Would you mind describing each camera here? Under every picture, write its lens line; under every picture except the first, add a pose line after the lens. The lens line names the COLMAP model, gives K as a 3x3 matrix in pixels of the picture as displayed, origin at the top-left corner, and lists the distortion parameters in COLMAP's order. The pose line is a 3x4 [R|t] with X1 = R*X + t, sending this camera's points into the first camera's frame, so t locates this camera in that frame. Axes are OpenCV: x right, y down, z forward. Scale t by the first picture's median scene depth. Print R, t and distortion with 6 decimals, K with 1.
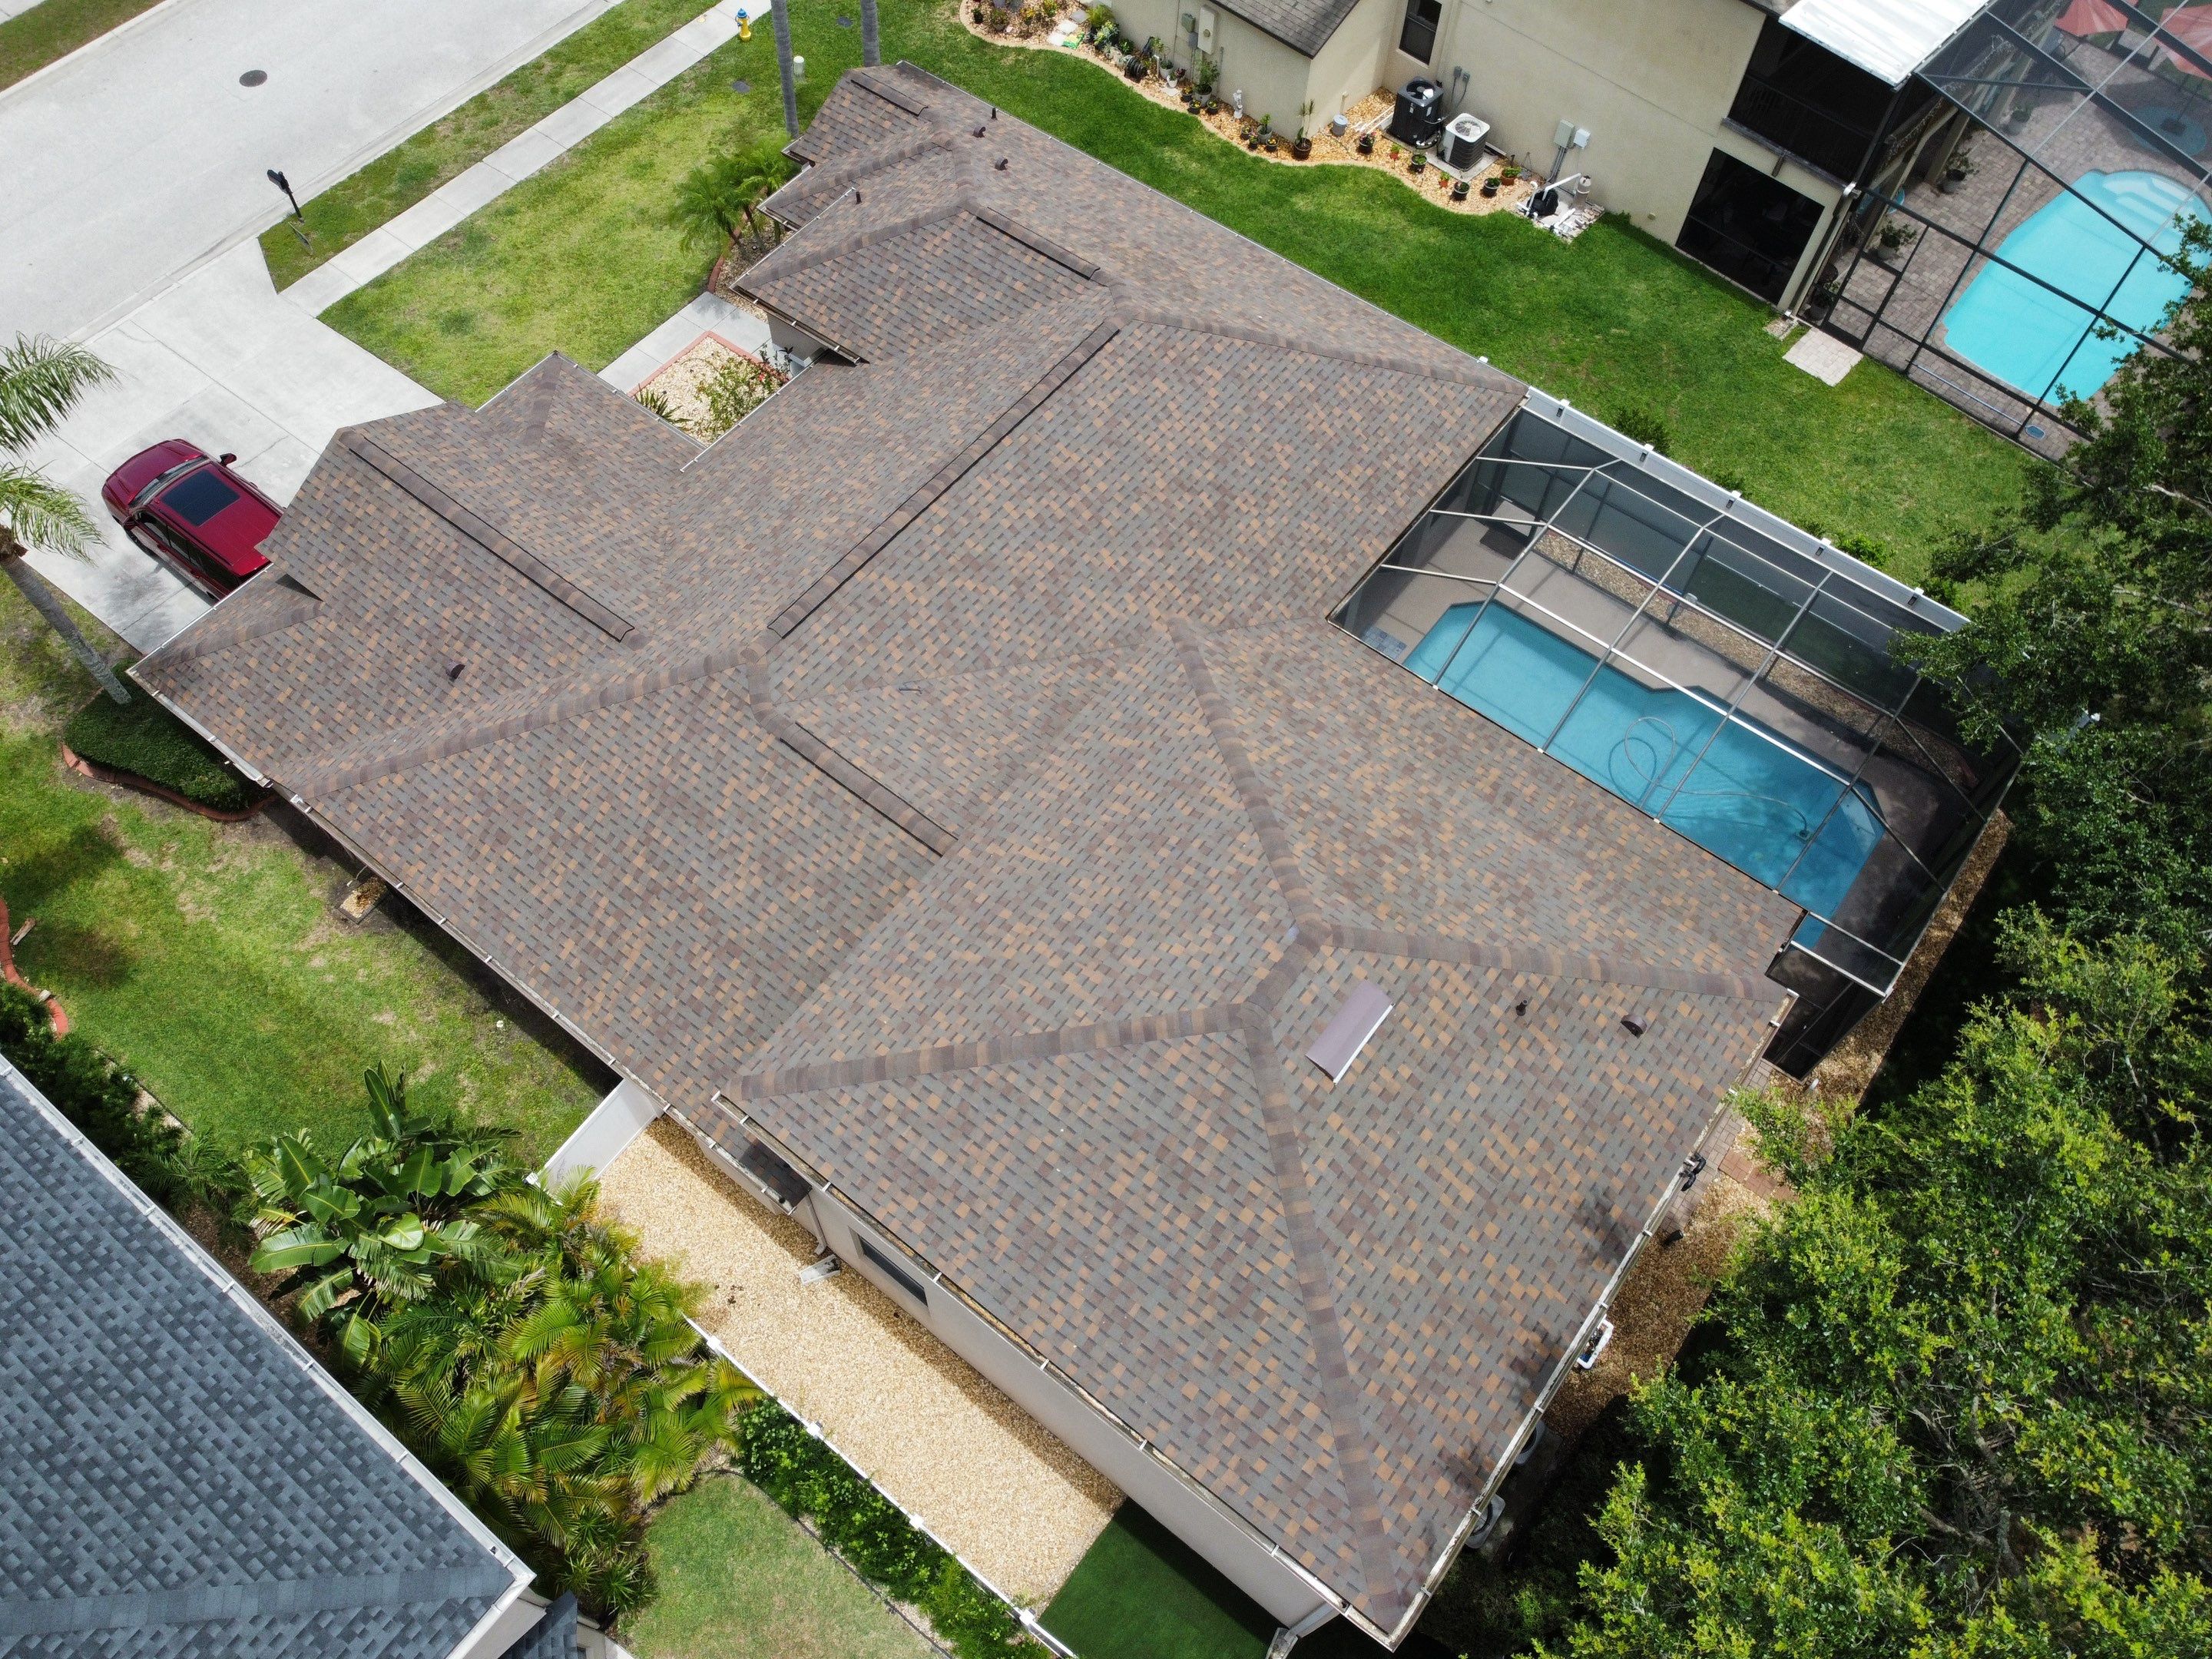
lens RADIAL K [[1683.2, 0, 1079.7], [0, 1683.2, 800.4], [0, 0, 1]] dist [-0.003267, 0.000238]
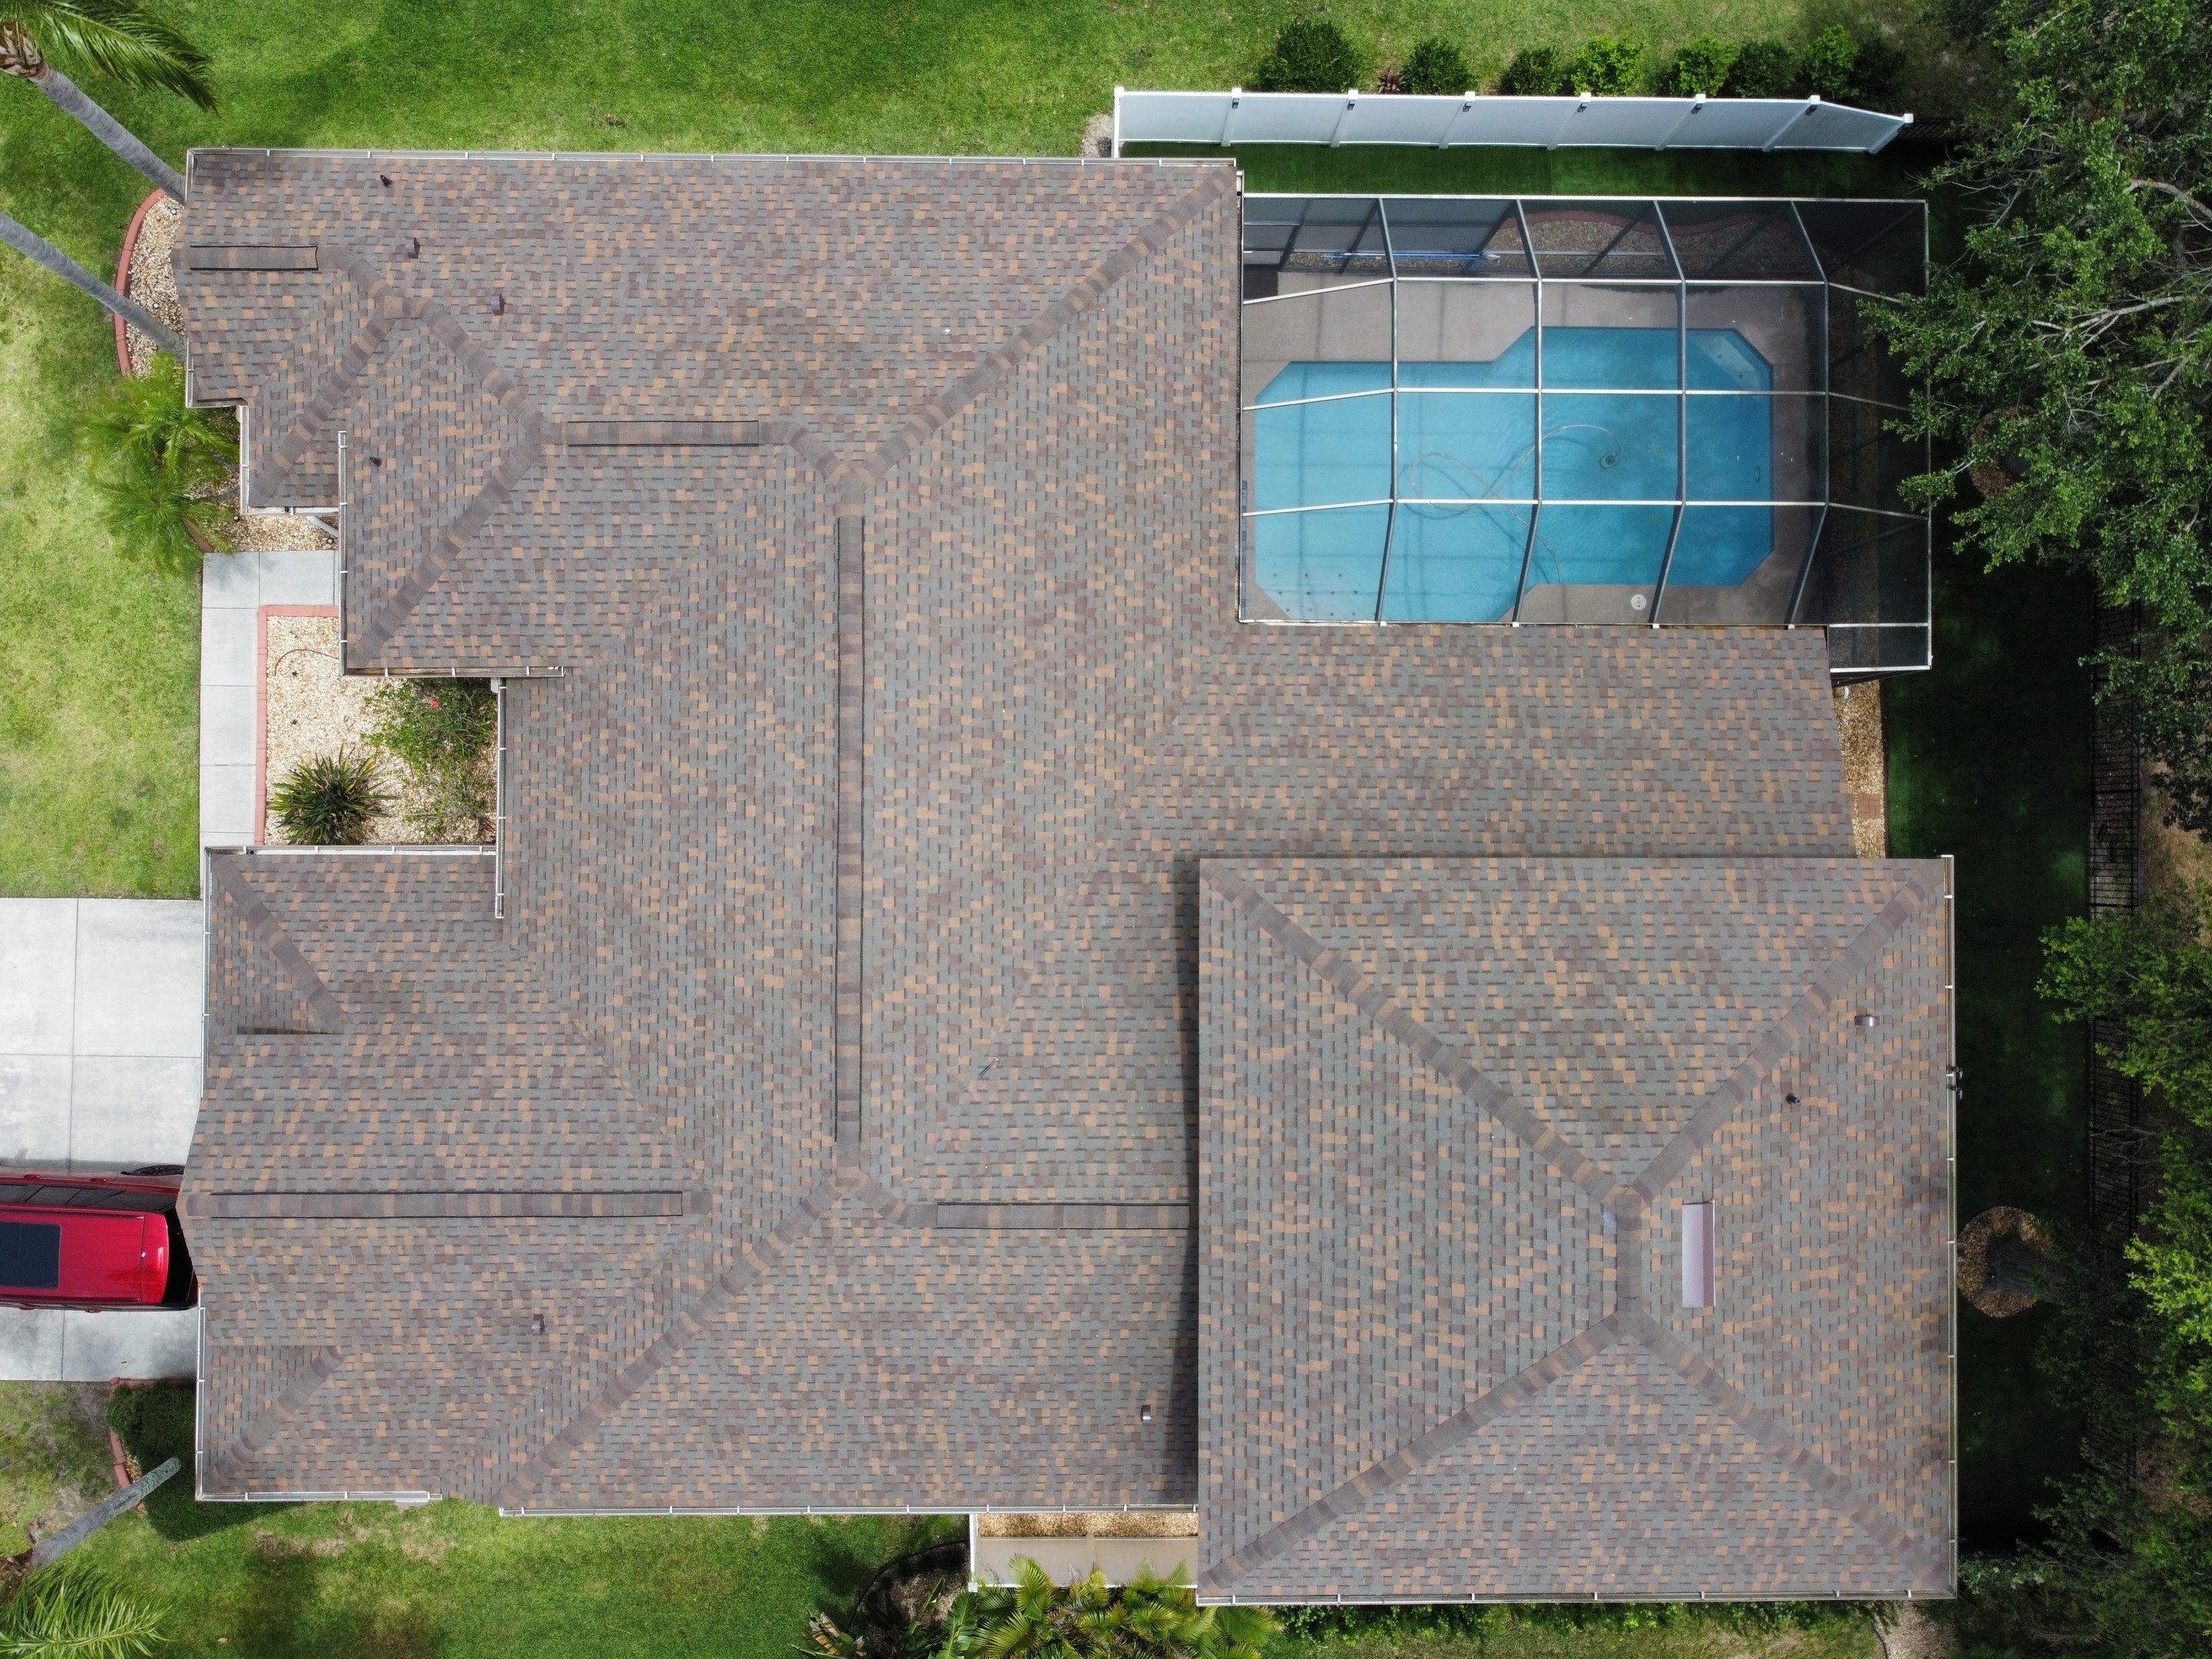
lens RADIAL K [[1683.2, 0, 1080.0], [0, 1683.2, 802.8], [0, 0, 1]] dist [-0.003267, 0.000238]
pose [[0.789879, -0.613010, 0.017578, 0.007900], [0.518818, 0.683244, 0.513814, -0.517977], [-0.326983, -0.396731, 0.857722, 0.228139]]
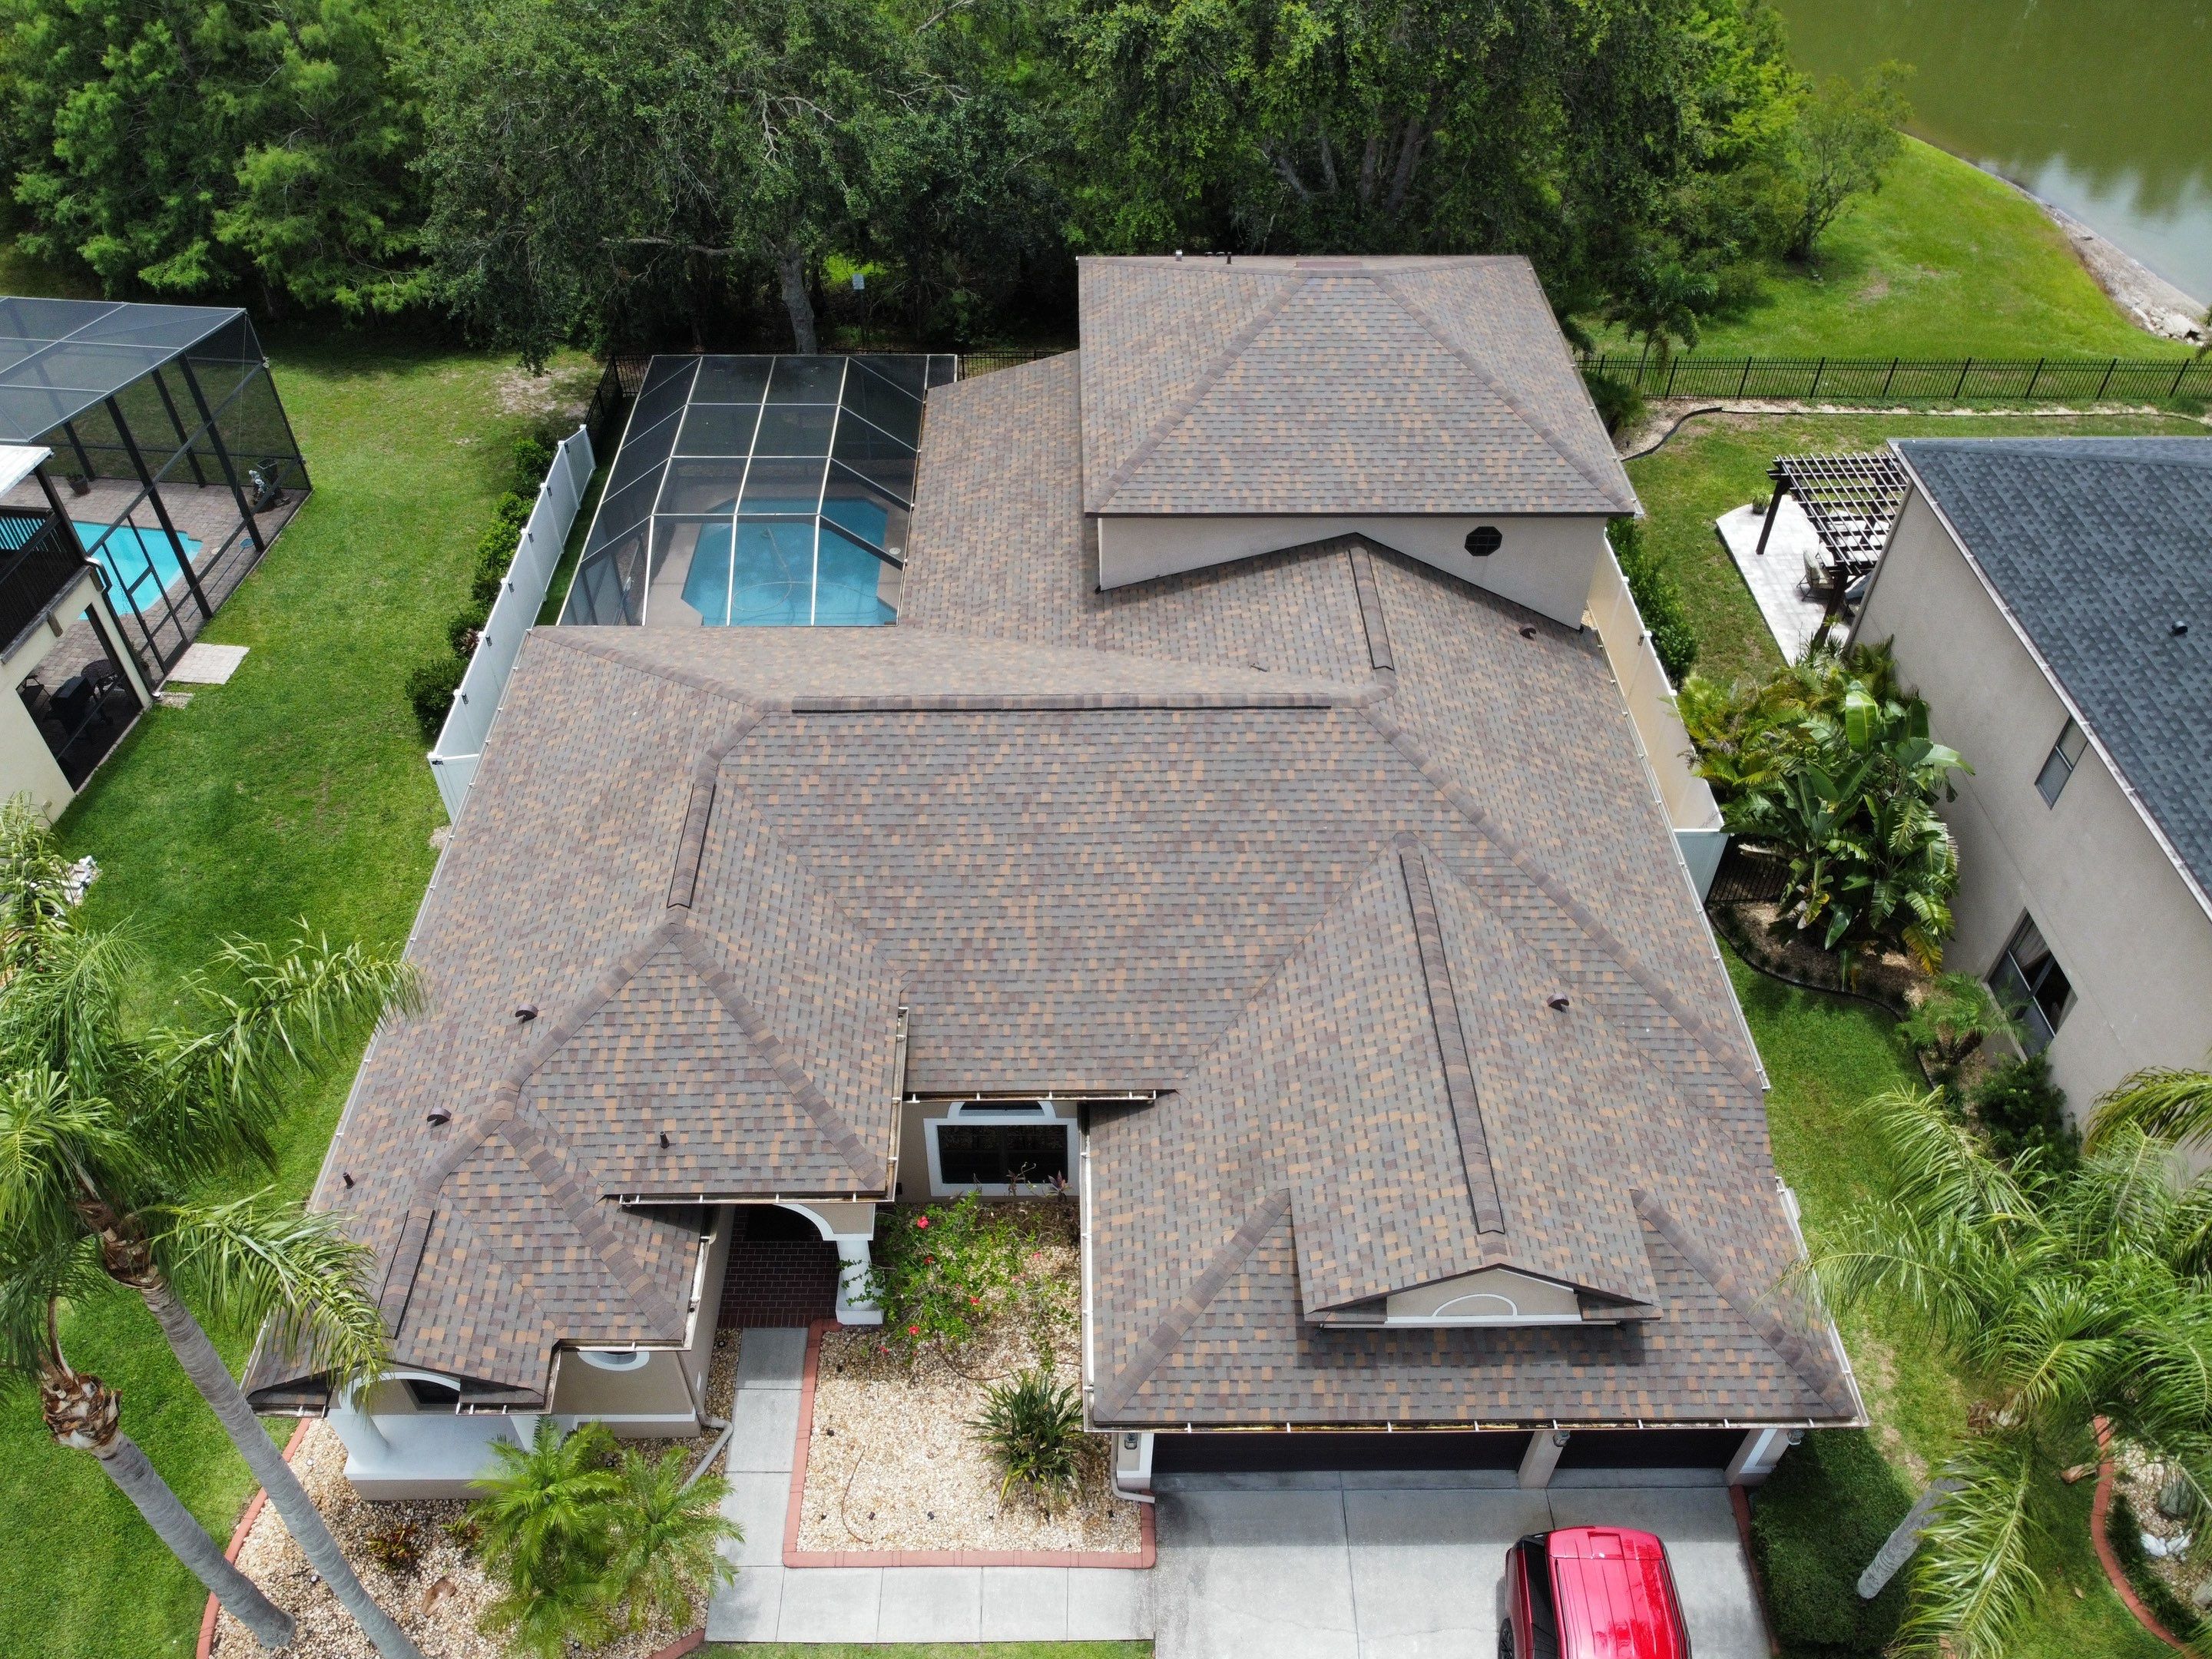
lens RADIAL K [[1683.2, 0, 1072.0], [0, 1683.2, 801.7], [0, 0, 1]] dist [-0.003267, 0.000238]
pose [[-0.619084, -0.548188, 0.562339, -0.590406], [0.667314, 0.010313, 0.744705, -0.824541], [-0.414038, 0.836292, 0.359429, 0.627807]]
